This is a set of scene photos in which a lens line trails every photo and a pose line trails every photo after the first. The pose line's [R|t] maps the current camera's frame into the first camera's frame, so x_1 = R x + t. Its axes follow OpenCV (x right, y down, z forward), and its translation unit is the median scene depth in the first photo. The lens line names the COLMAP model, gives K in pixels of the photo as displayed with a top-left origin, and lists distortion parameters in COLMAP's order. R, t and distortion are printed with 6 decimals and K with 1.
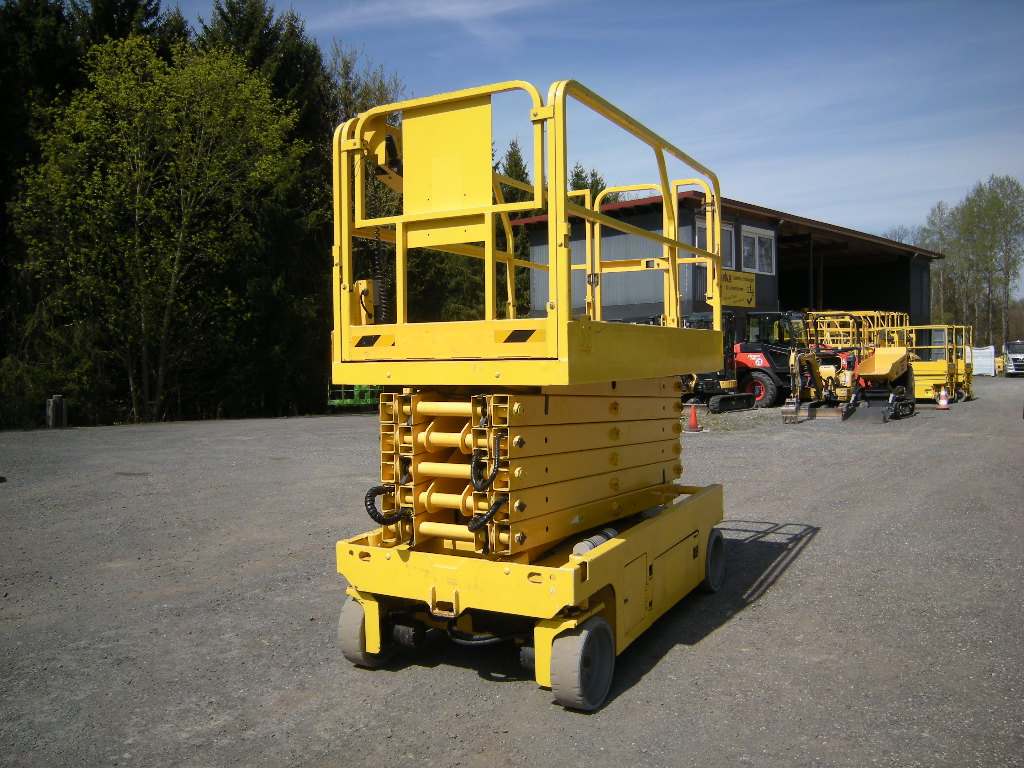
lens RADIAL K [[846.6, 0, 512.0], [0, 846.6, 384.0], [0, 0, 1]] dist [-0.110750, 0.035368]
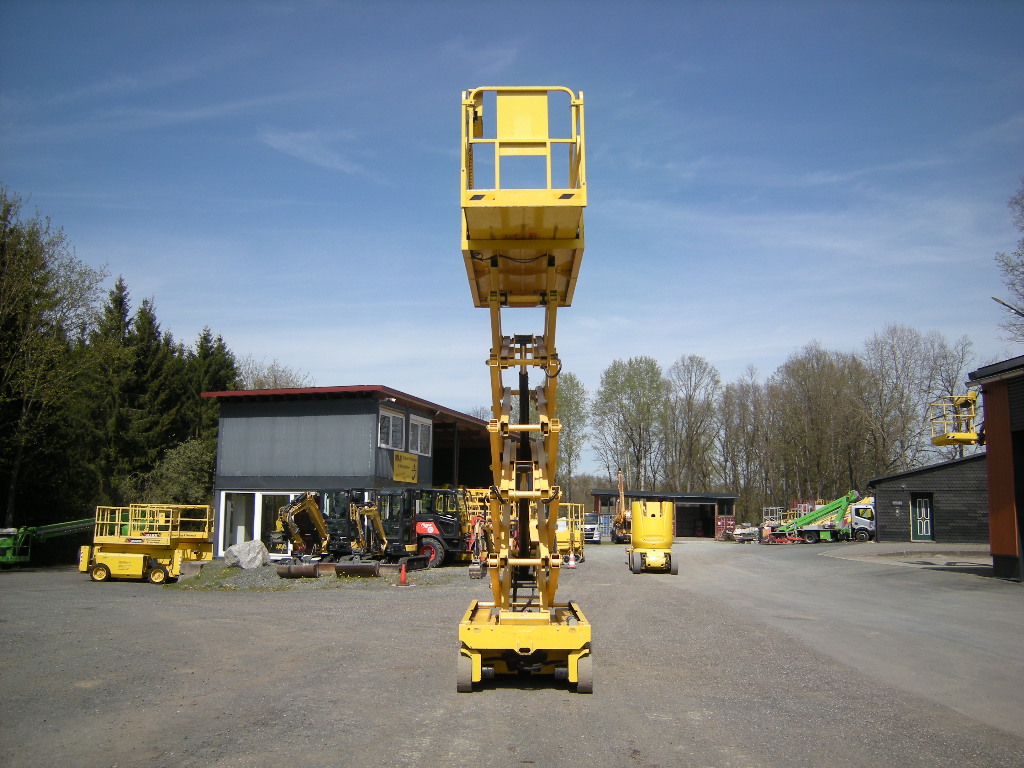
lens RADIAL K [[846.6, 0, 512.0], [0, 846.6, 384.0], [0, 0, 1]] dist [-0.110750, 0.035368]
pose [[0.881988, 0.095125, 0.461572, -0.162551], [-0.004416, 0.981042, -0.193745, 0.002426], [-0.471251, 0.168843, 0.865687, -0.130320]]
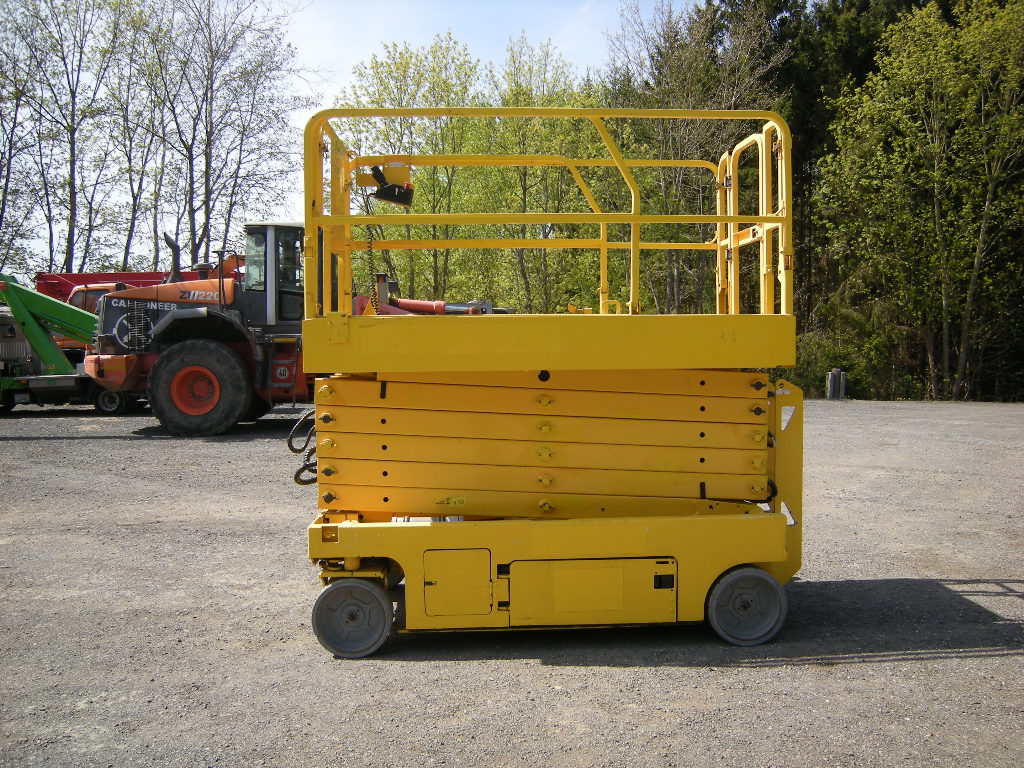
lens RADIAL K [[846.6, 0, 512.0], [0, 846.6, 384.0], [0, 0, 1]] dist [-0.110750, 0.035368]
pose [[0.510243, 0.053709, -0.858351, 0.966823], [-0.026364, 0.998556, 0.046810, -0.036301], [0.859626, -0.001255, 0.510922, 0.500932]]
